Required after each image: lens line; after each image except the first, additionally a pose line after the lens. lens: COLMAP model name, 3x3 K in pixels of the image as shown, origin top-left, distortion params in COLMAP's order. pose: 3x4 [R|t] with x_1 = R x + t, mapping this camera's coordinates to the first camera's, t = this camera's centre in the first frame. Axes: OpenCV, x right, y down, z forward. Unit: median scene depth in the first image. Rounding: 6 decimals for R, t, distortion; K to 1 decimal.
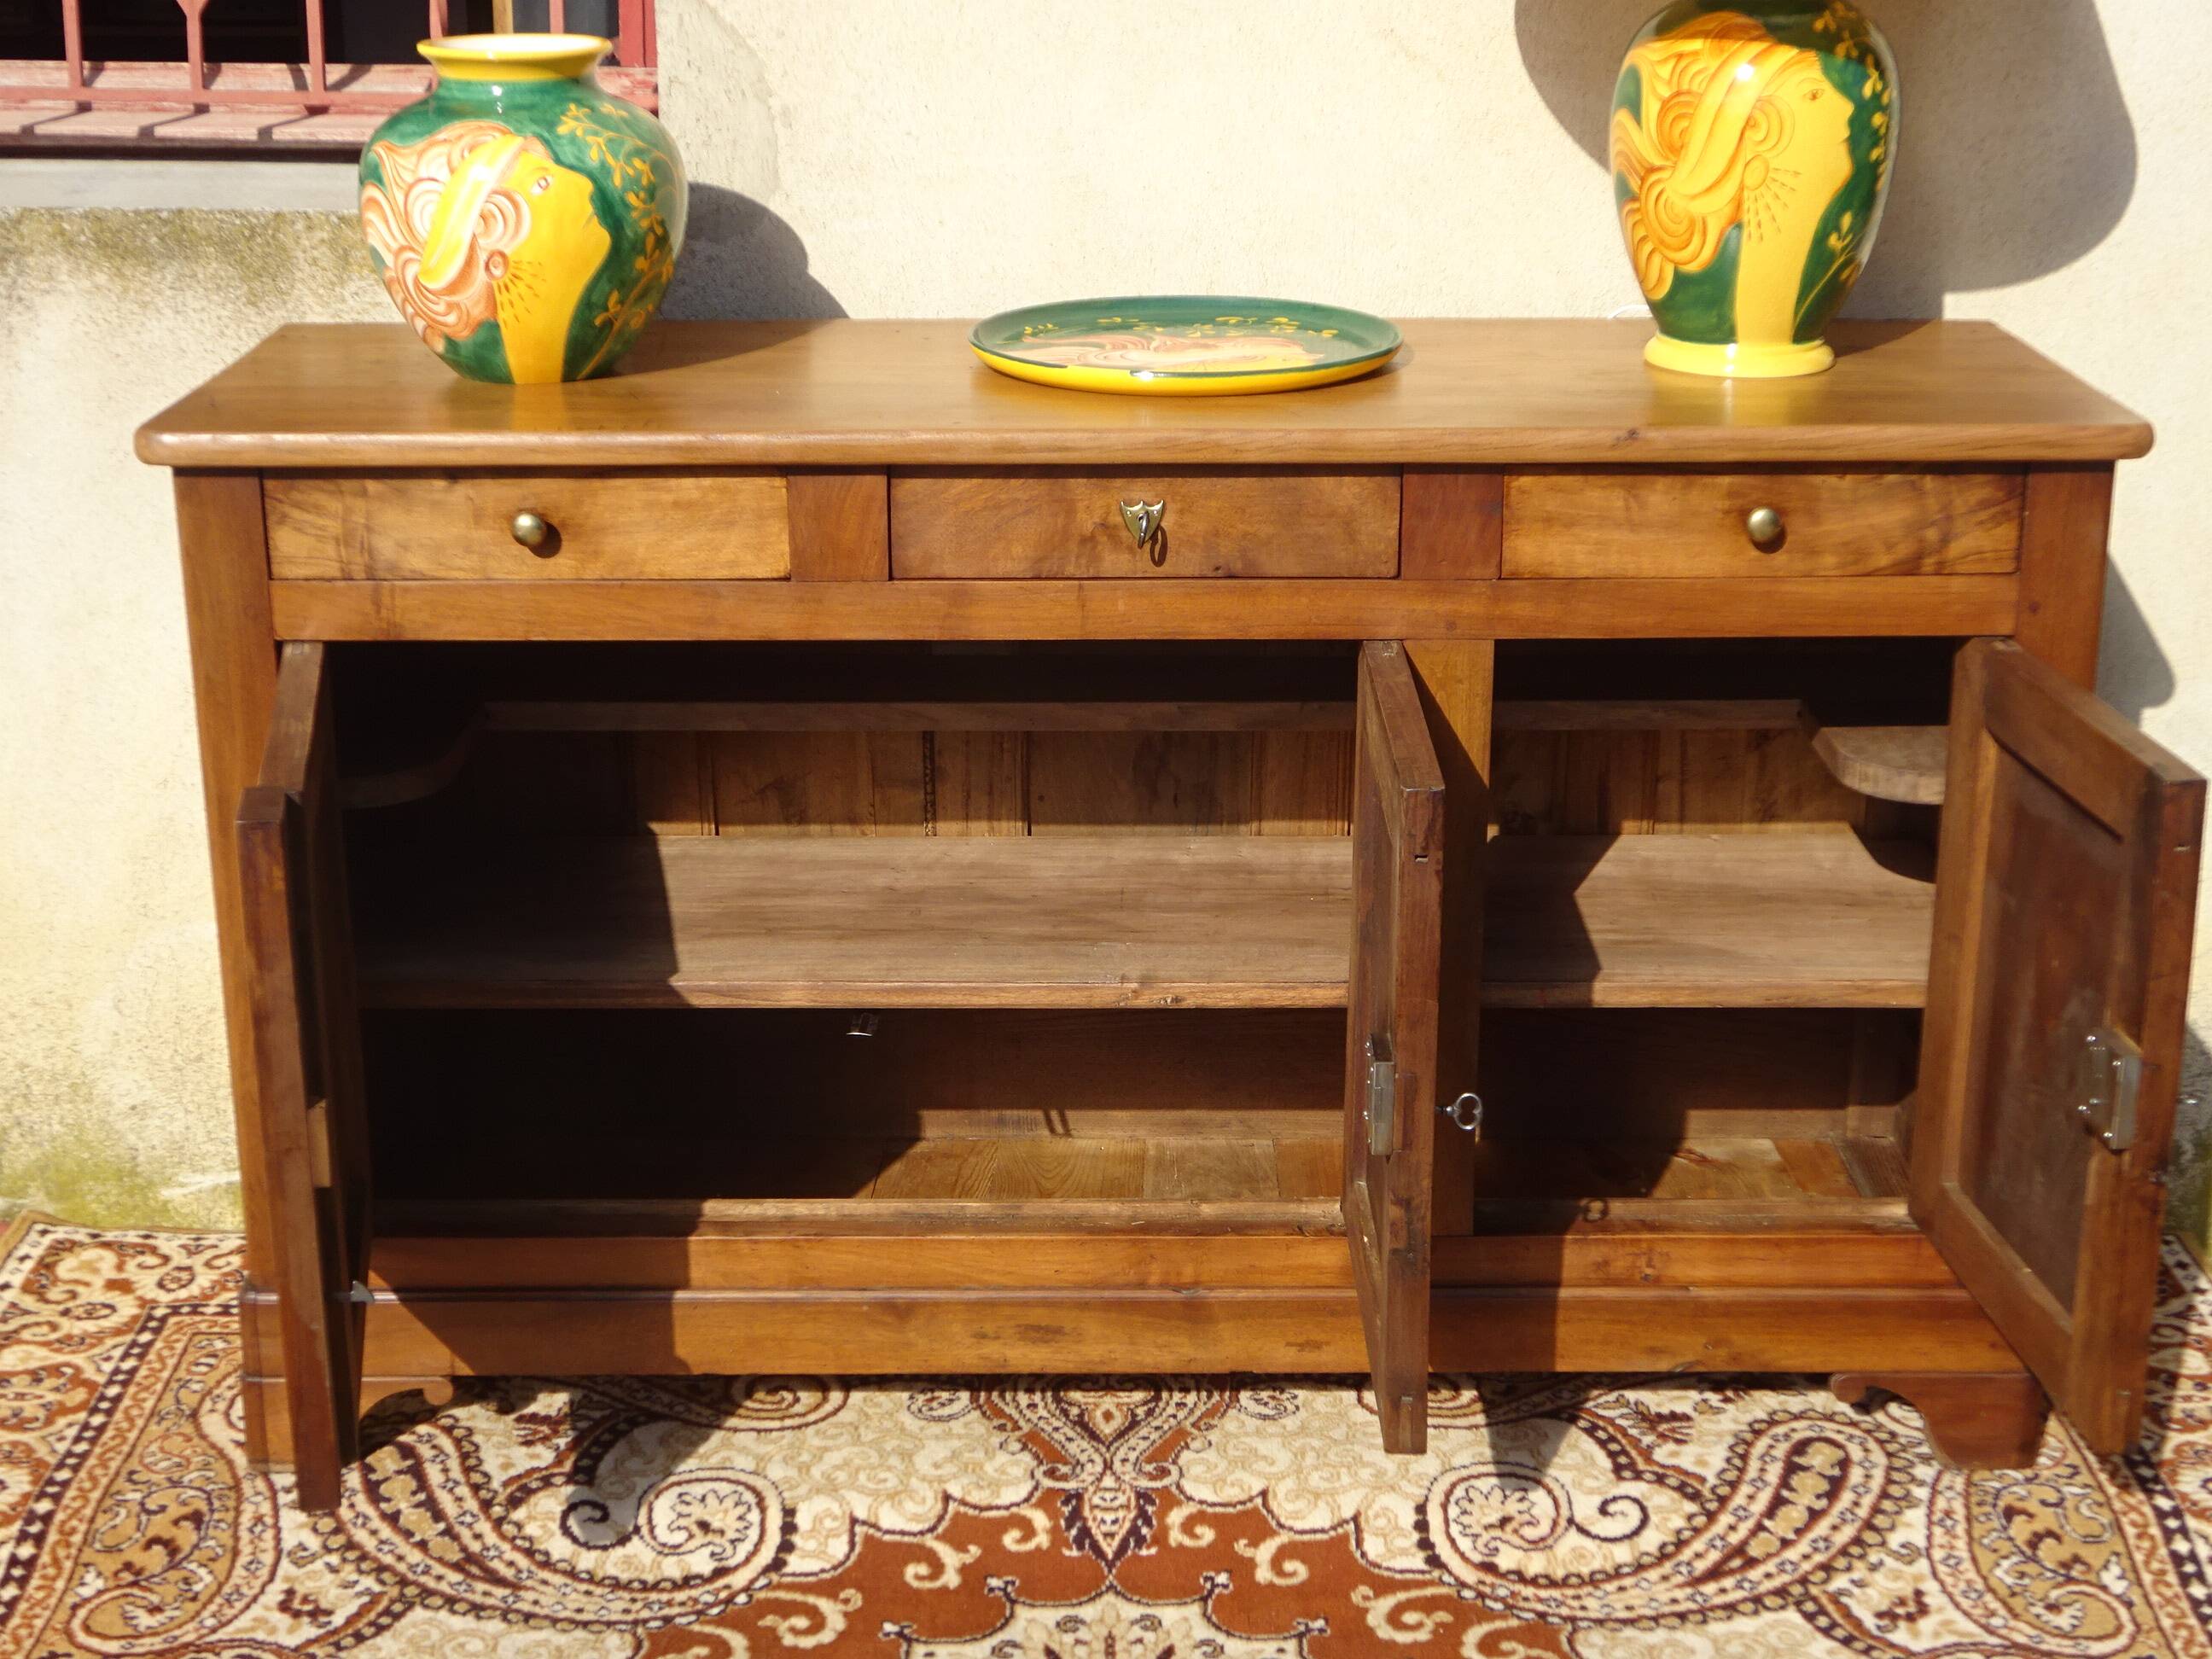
lens RADIAL K [[3213.8, 0, 1132.6], [0, 3213.8, 828.9], [0, 0, 1]] dist [0.032195, 0.000000]
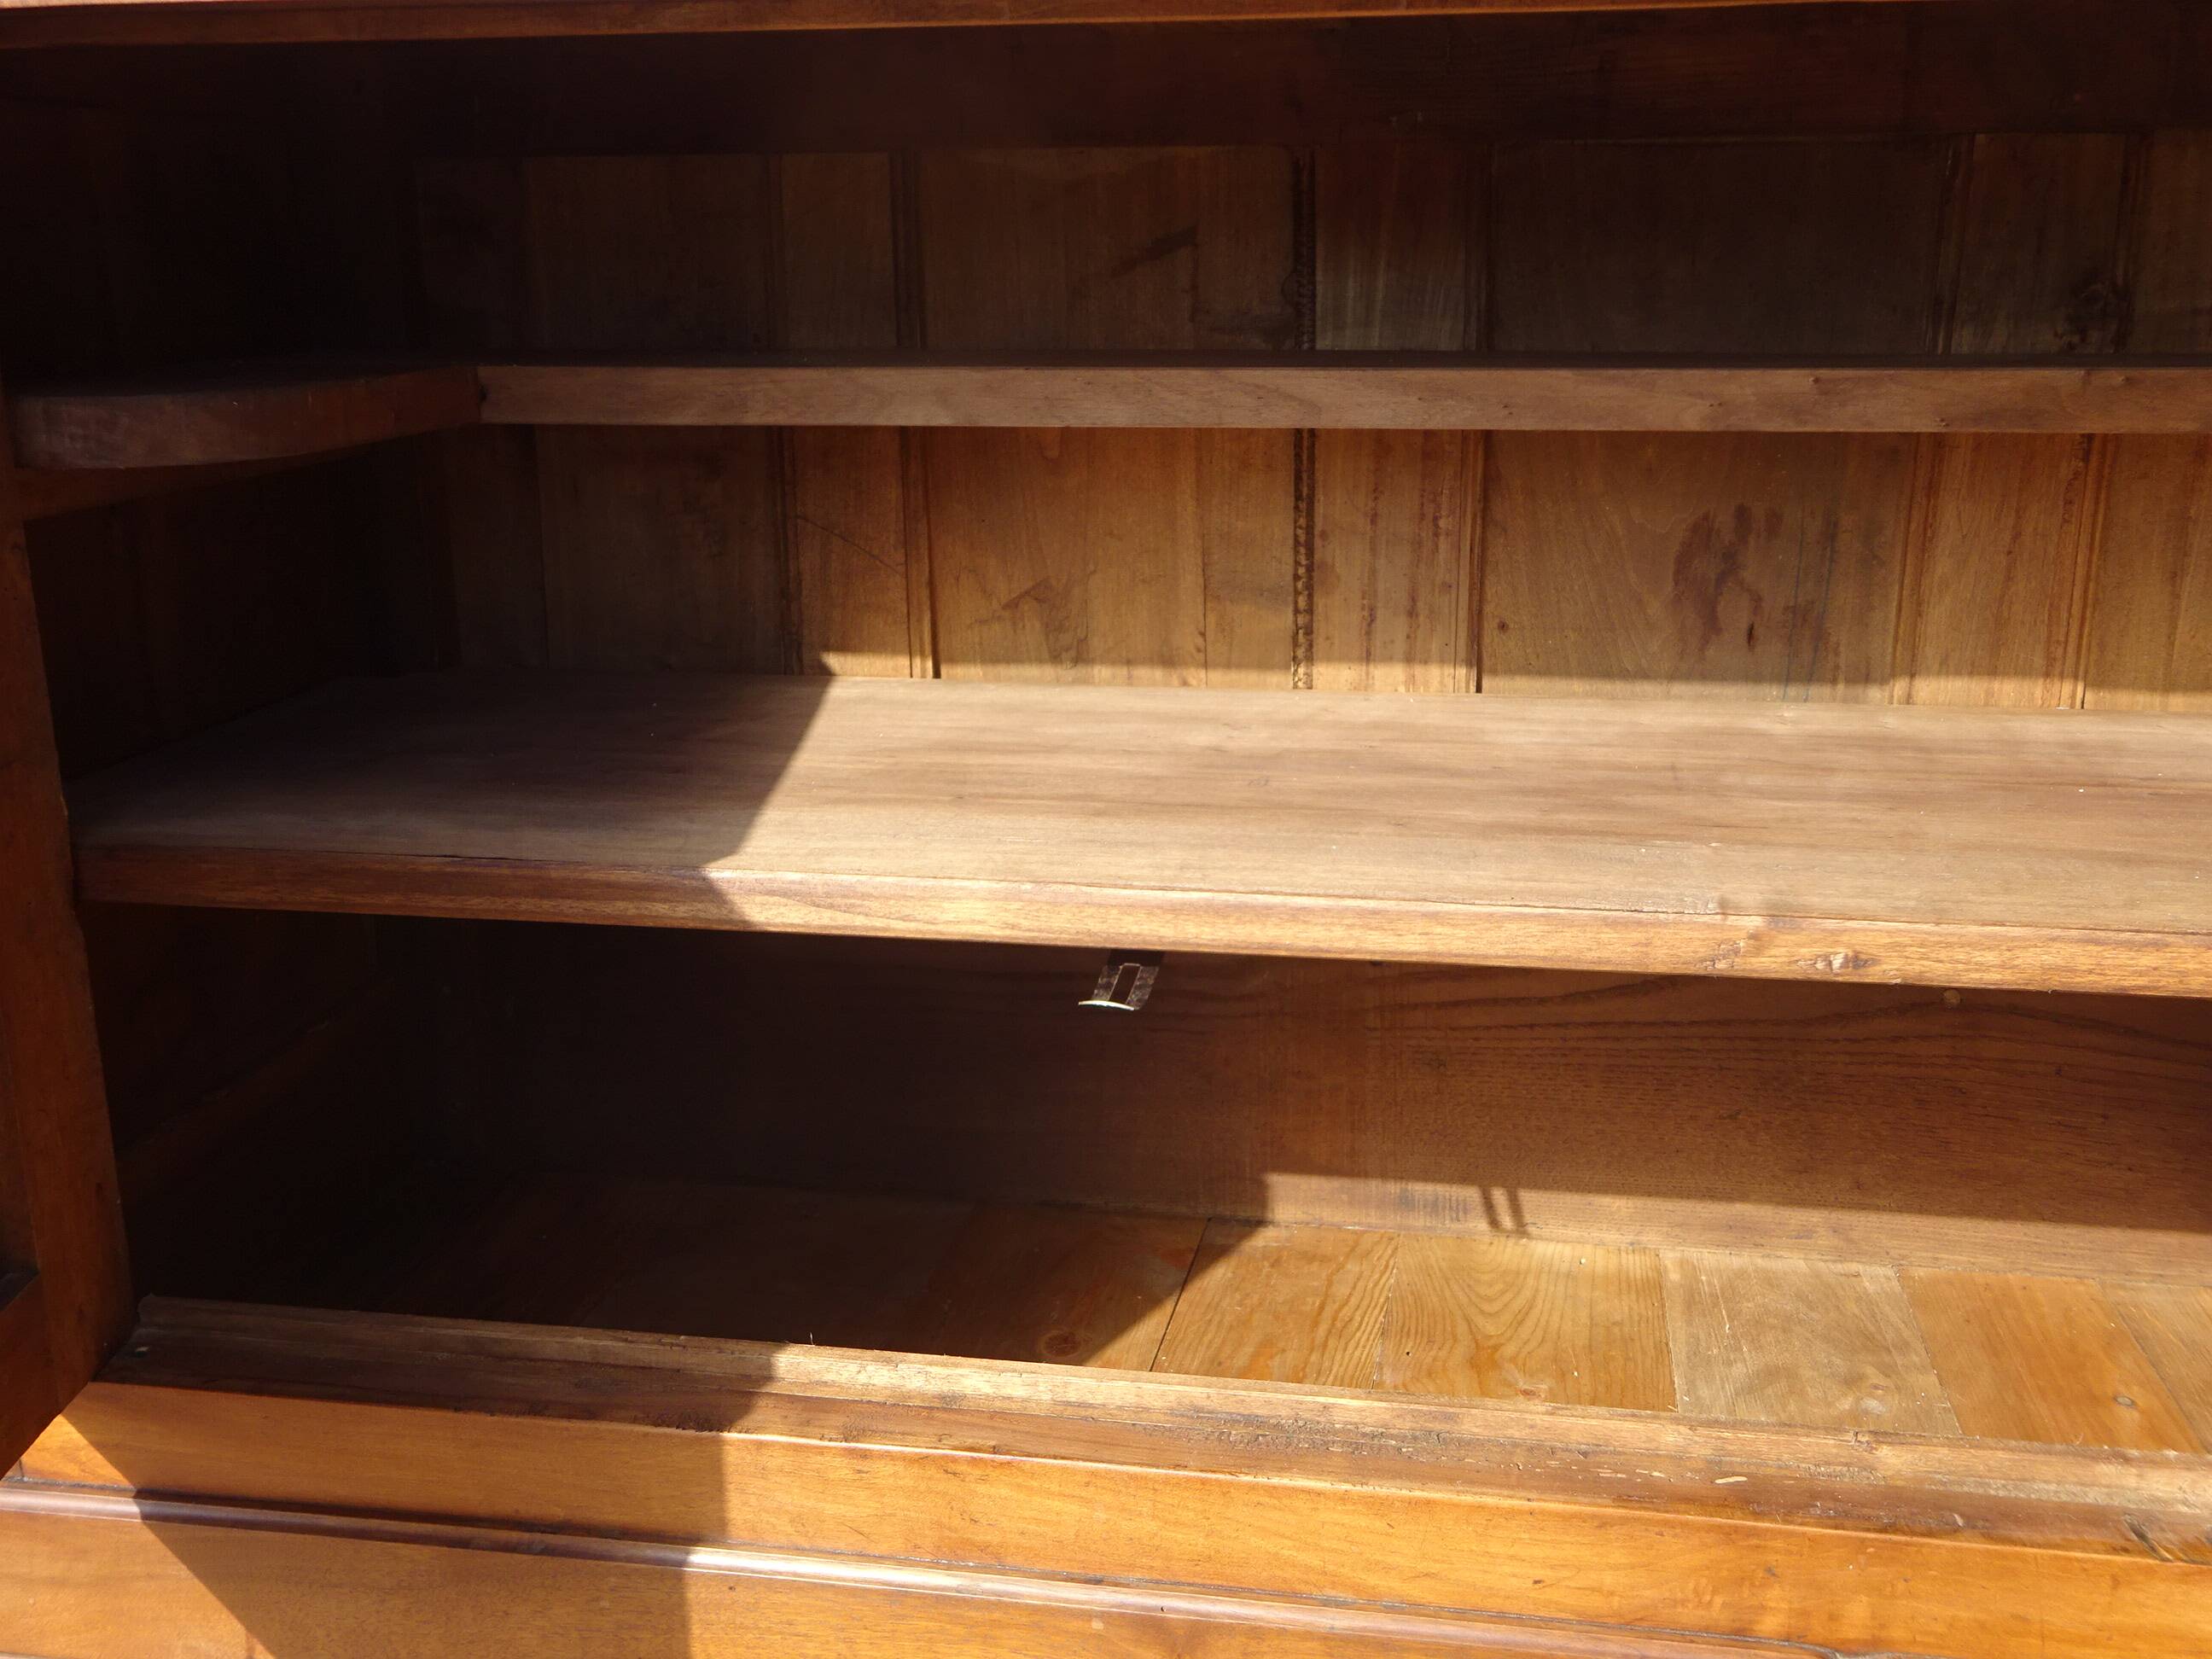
lens RADIAL K [[2094.3, 0, 1128.4], [0, 2094.3, 839.3], [0, 0, 1]] dist [0.025386, 0.000000]
pose [[0.985851, 0.036992, -0.163492, -0.035340], [-0.046663, 0.997356, -0.055713, 0.056545], [0.160998, 0.062554, 0.984970, 0.707882]]
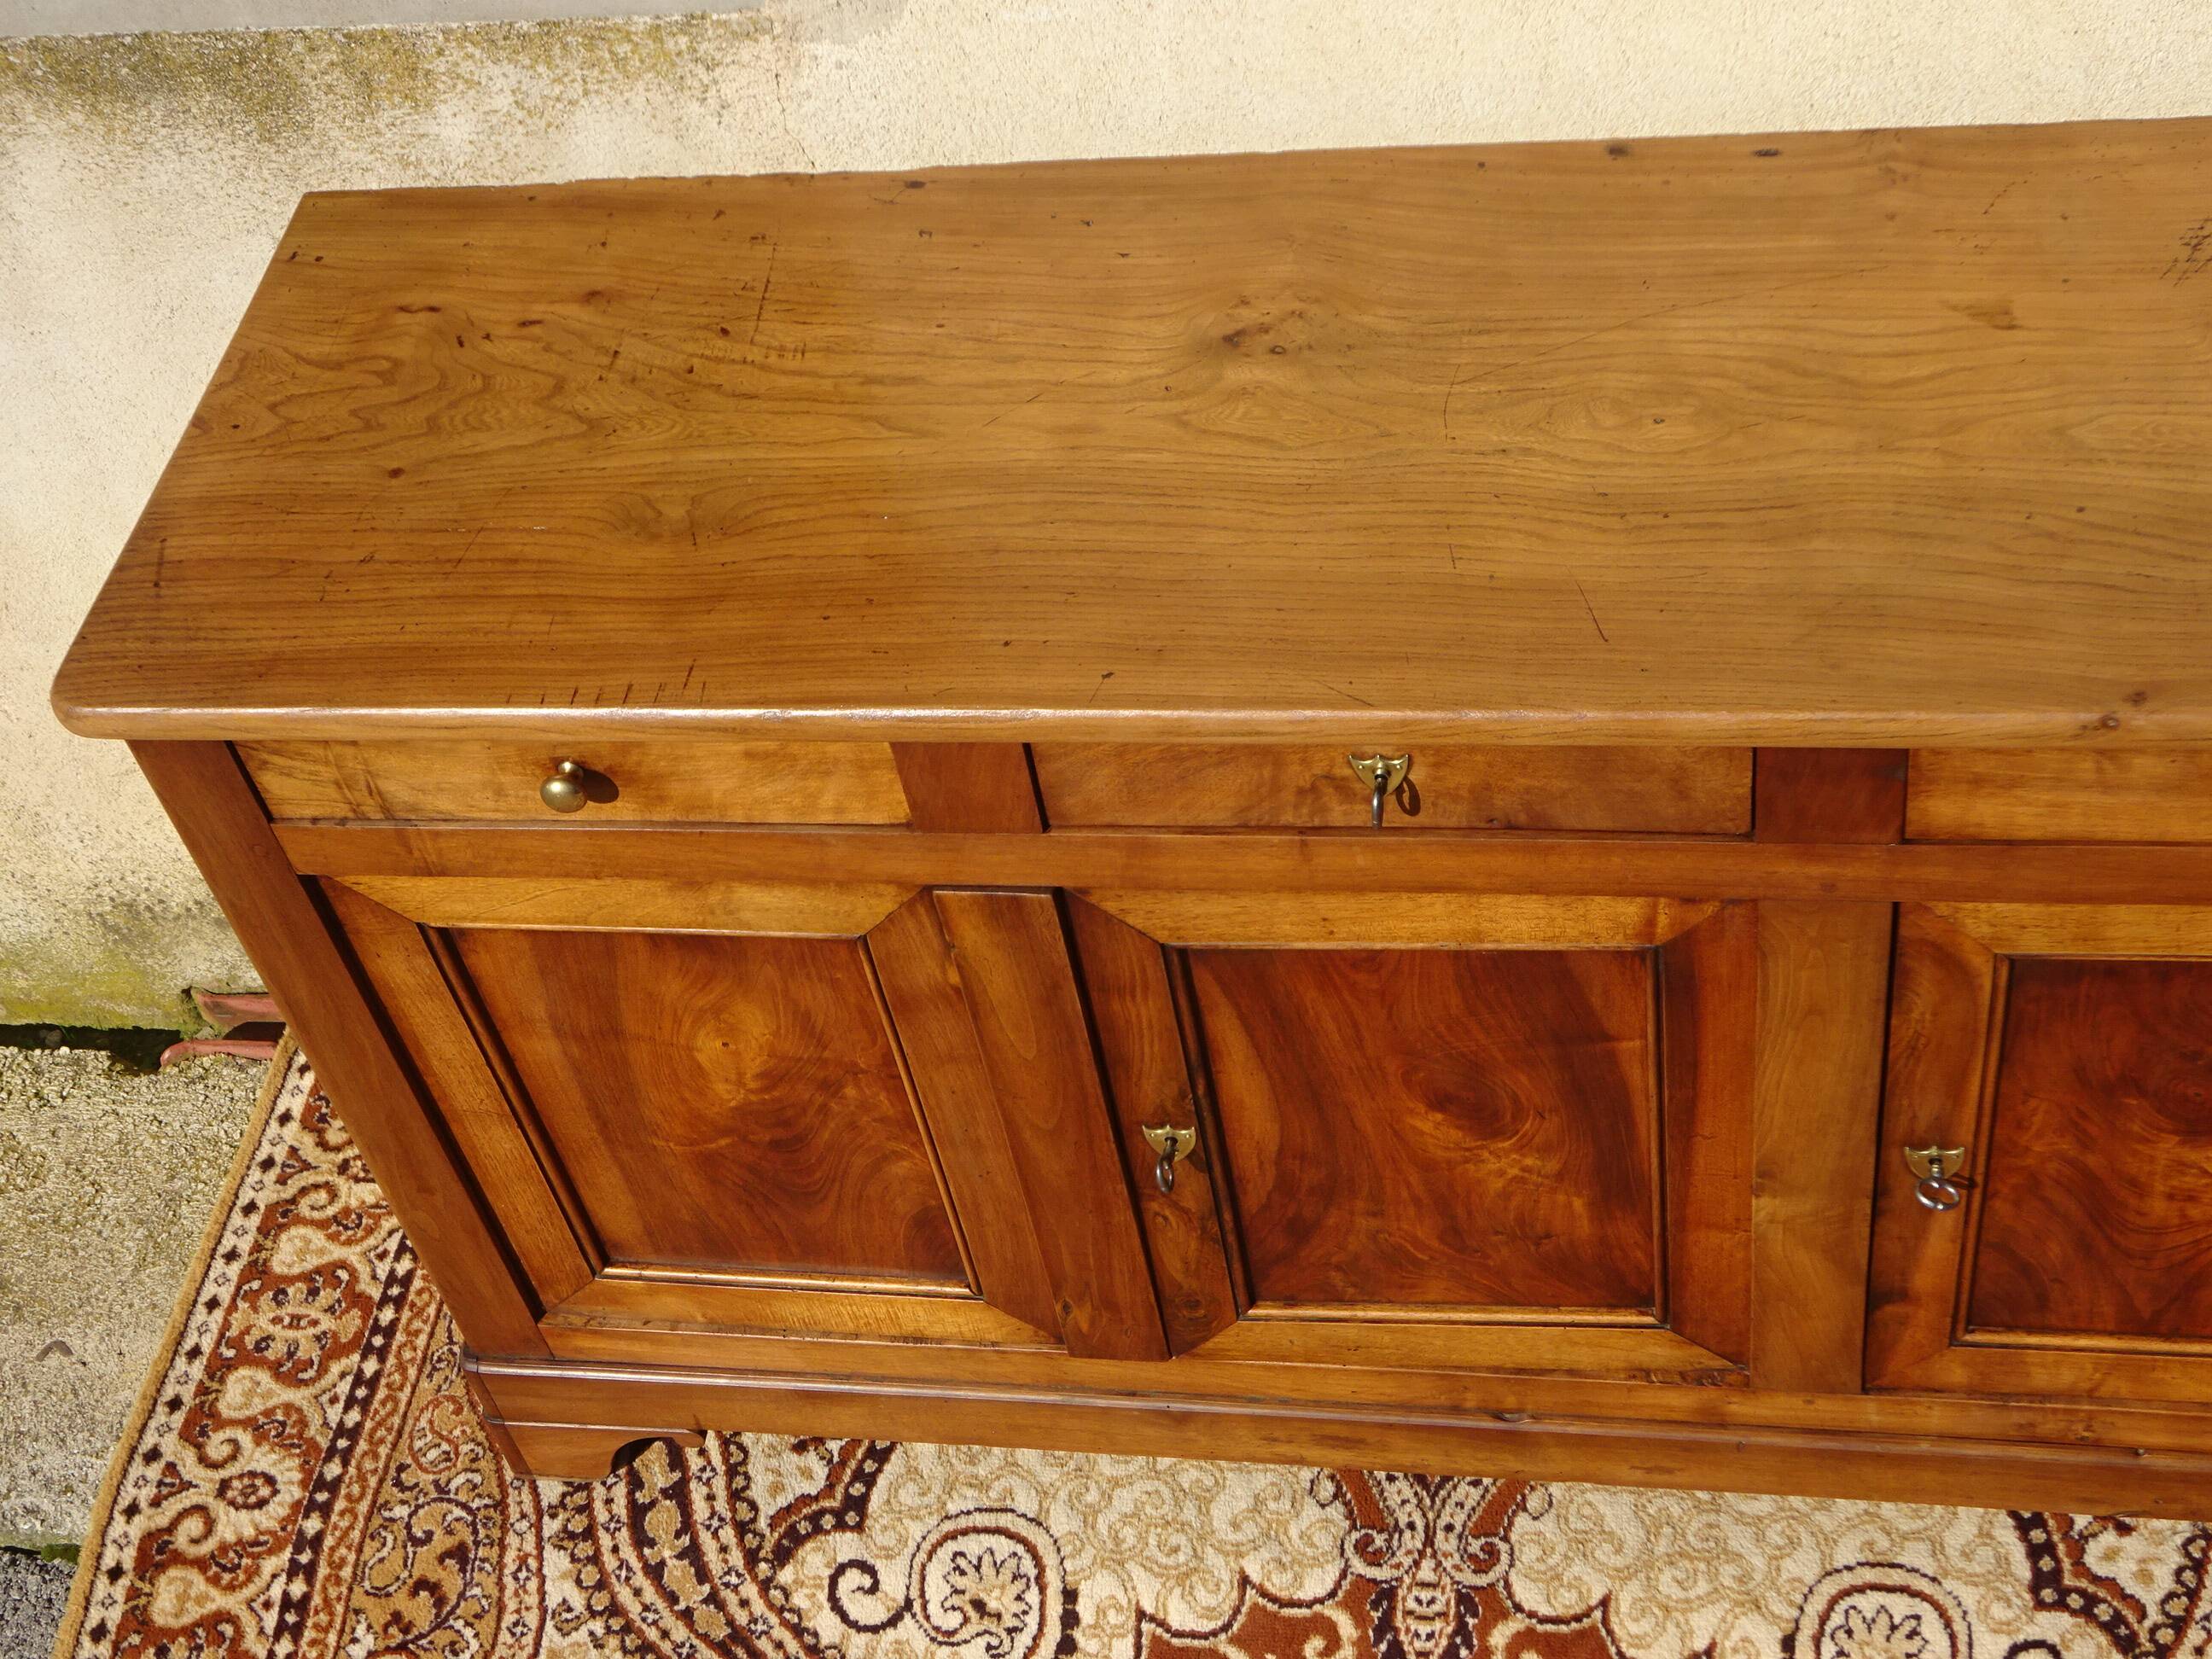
lens RADIAL K [[3001.7, 0, 1120.1], [0, 3001.7, 827.8], [0, 0, 1]] dist [0.038730, 0.000000]
pose [[0.978100, 0.016240, -0.207502, 0.078246], [0.089550, 0.867124, 0.489976, -0.385050], [0.187887, -0.497827, 0.846680, 0.392816]]
